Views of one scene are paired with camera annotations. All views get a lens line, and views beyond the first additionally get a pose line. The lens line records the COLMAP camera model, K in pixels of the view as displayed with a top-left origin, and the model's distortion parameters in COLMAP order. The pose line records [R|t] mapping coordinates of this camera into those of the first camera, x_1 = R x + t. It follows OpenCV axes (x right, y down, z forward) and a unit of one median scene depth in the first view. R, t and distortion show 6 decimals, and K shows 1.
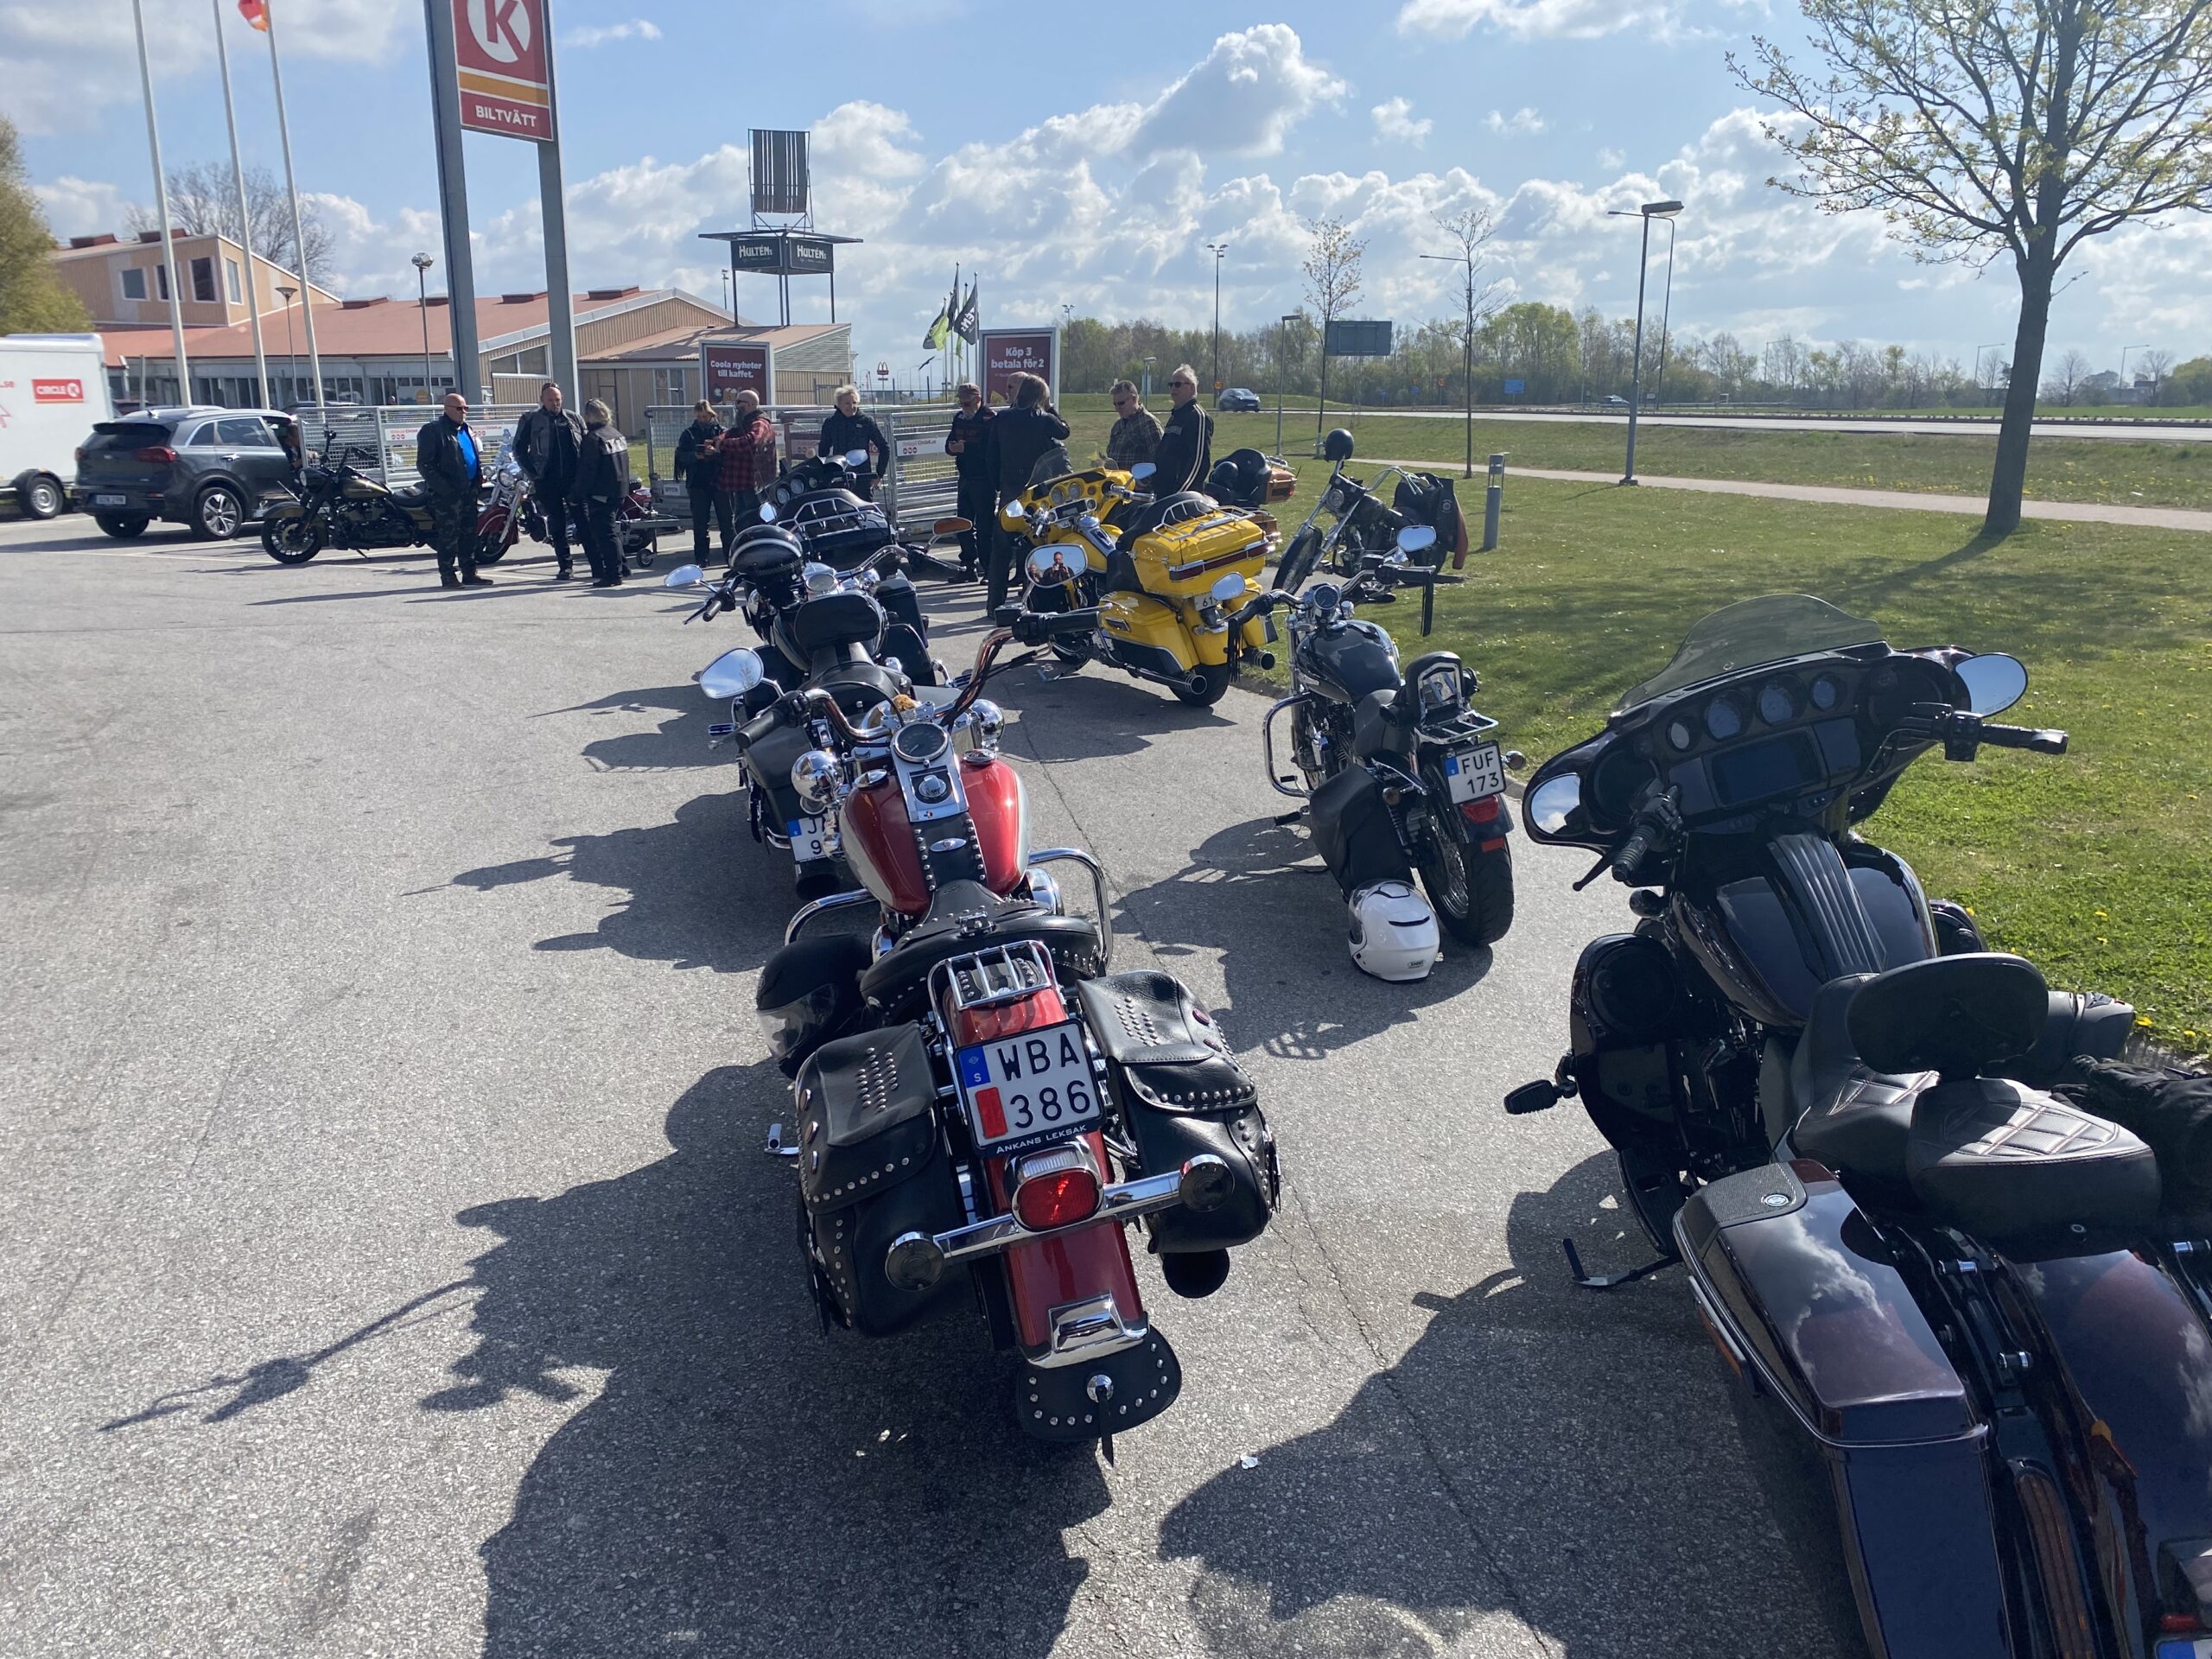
lens RADIAL K [[1680.0, 0, 1120.8], [0, 1680.0, 828.1], [0, 0, 1]] dist [0.038246, -0.036138]
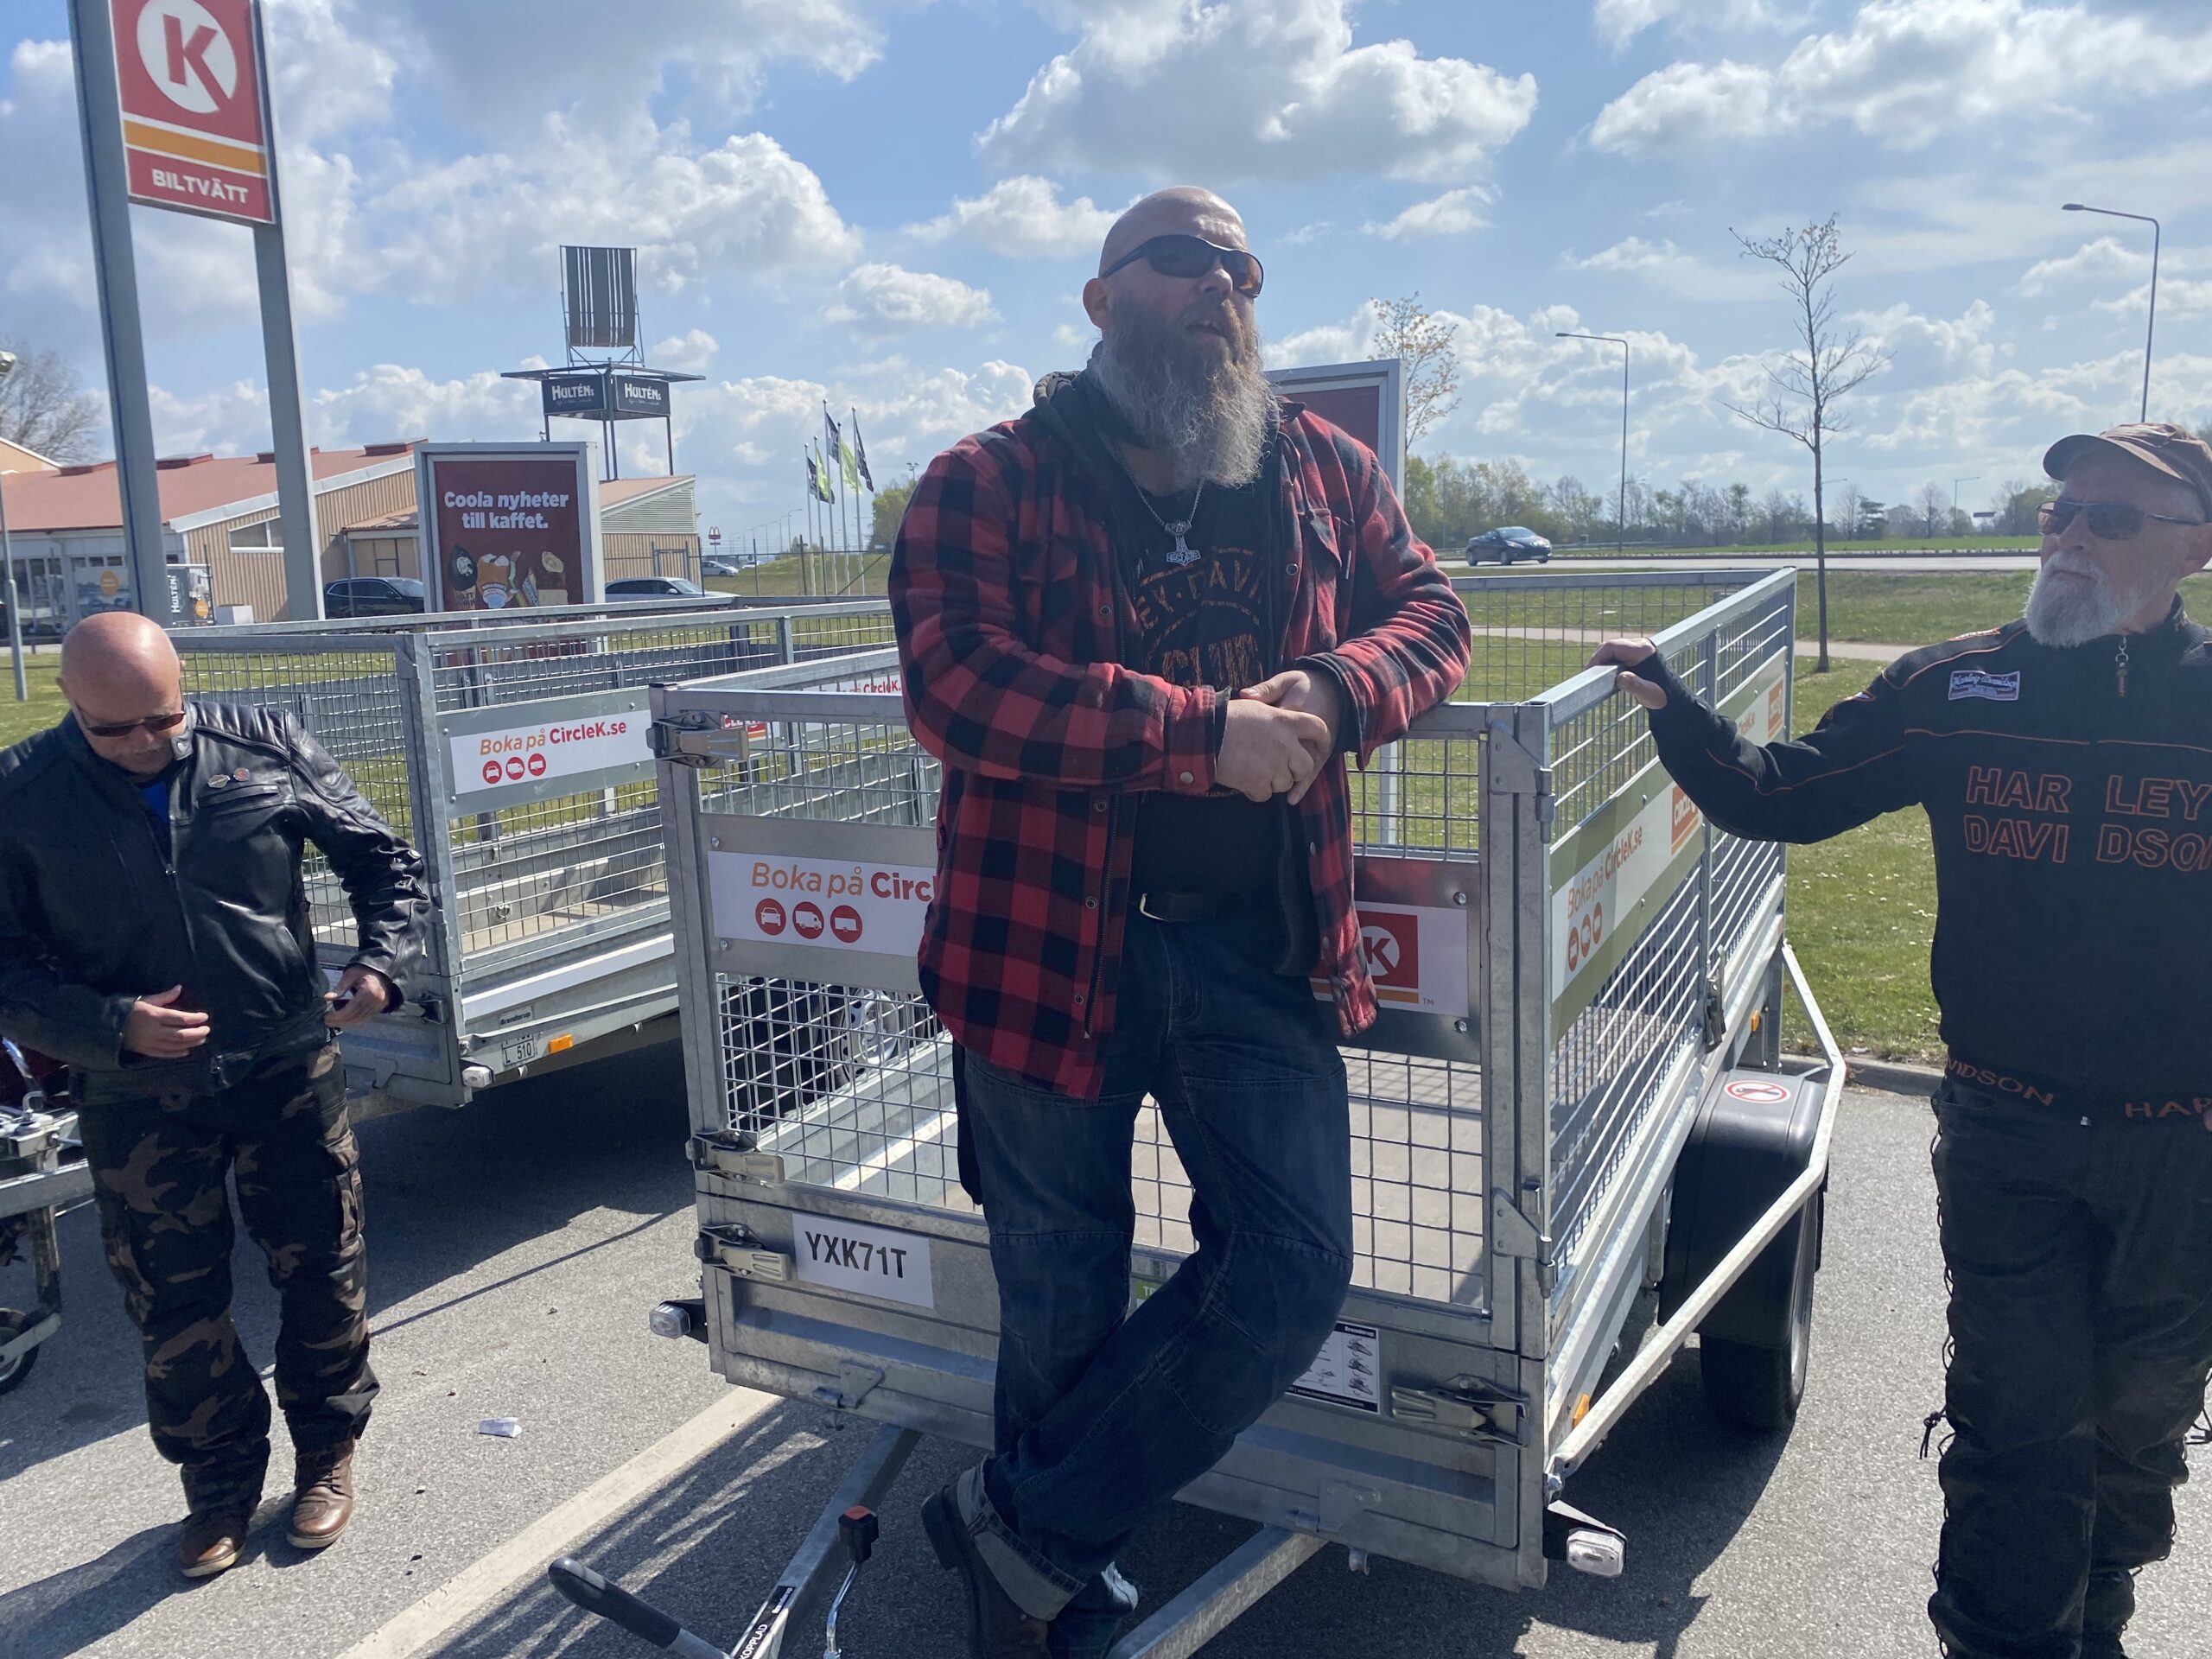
lens RADIAL K [[1680.0, 0, 1105.3], [0, 1680.0, 834.6], [0, 0, 1]] dist [0.038246, -0.036138]
pose [[0.995477, -0.043199, 0.084614, -0.039135], [0.050207, 0.995324, -0.082523, -0.049131], [-0.080653, 0.086398, 0.992991, 0.190345]]
